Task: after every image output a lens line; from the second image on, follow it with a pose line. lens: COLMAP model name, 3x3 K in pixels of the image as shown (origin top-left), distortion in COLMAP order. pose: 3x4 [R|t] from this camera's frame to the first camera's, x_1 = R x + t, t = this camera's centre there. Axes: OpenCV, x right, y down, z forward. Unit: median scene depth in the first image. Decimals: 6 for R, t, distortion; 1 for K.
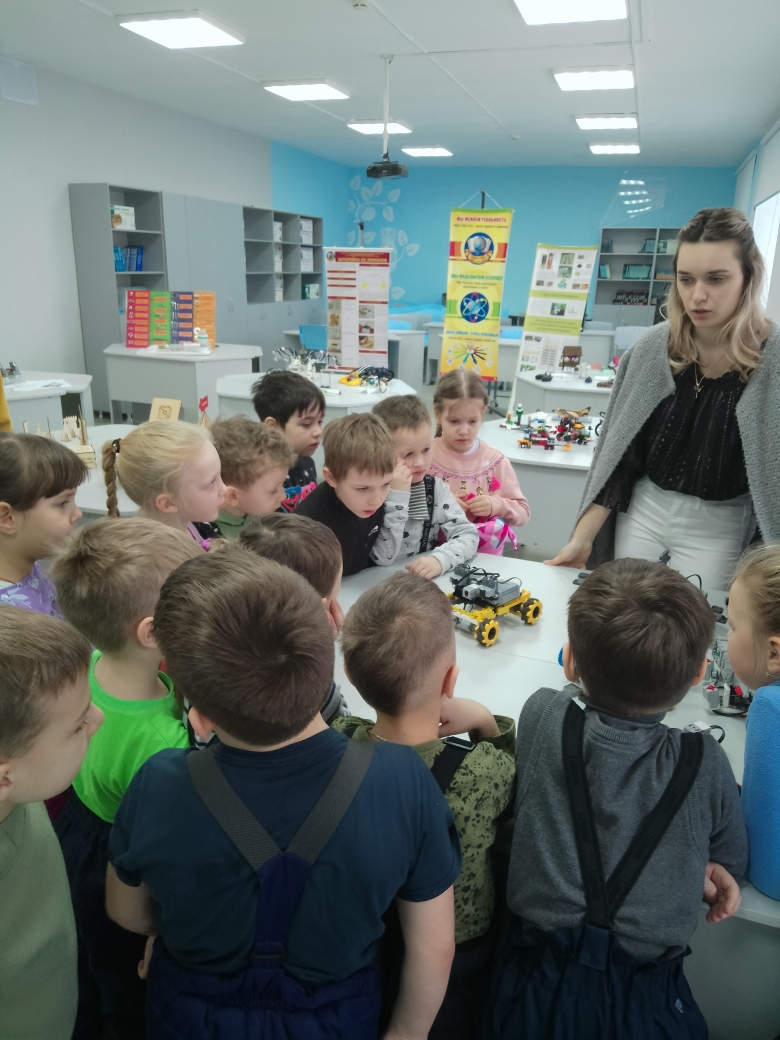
lens RADIAL K [[758.1, 0, 390.0], [0, 758.1, 520.0], [0, 0, 1]] dist [0.088341, -0.144056]
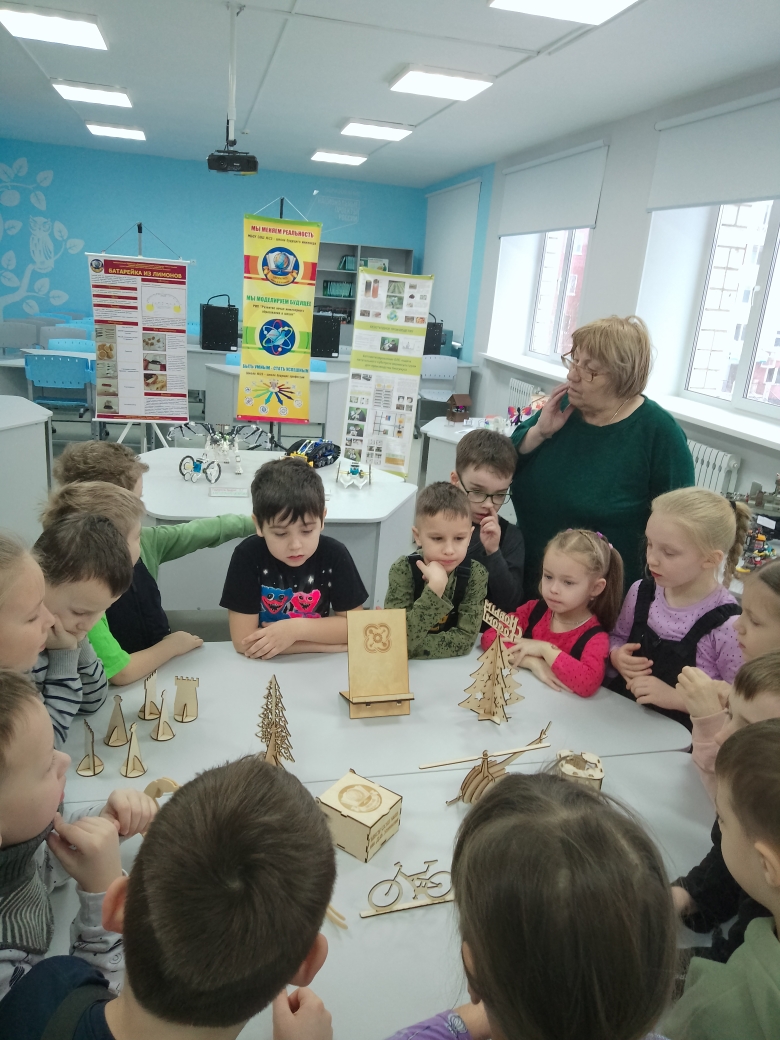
lens RADIAL K [[758.1, 0, 390.0], [0, 758.1, 520.0], [0, 0, 1]] dist [0.088341, -0.144056]
pose [[0.858783, -0.110083, 0.500373, -0.224938], [0.107941, 0.993598, 0.033337, -0.099193], [-0.500840, 0.025381, 0.865168, 0.237595]]
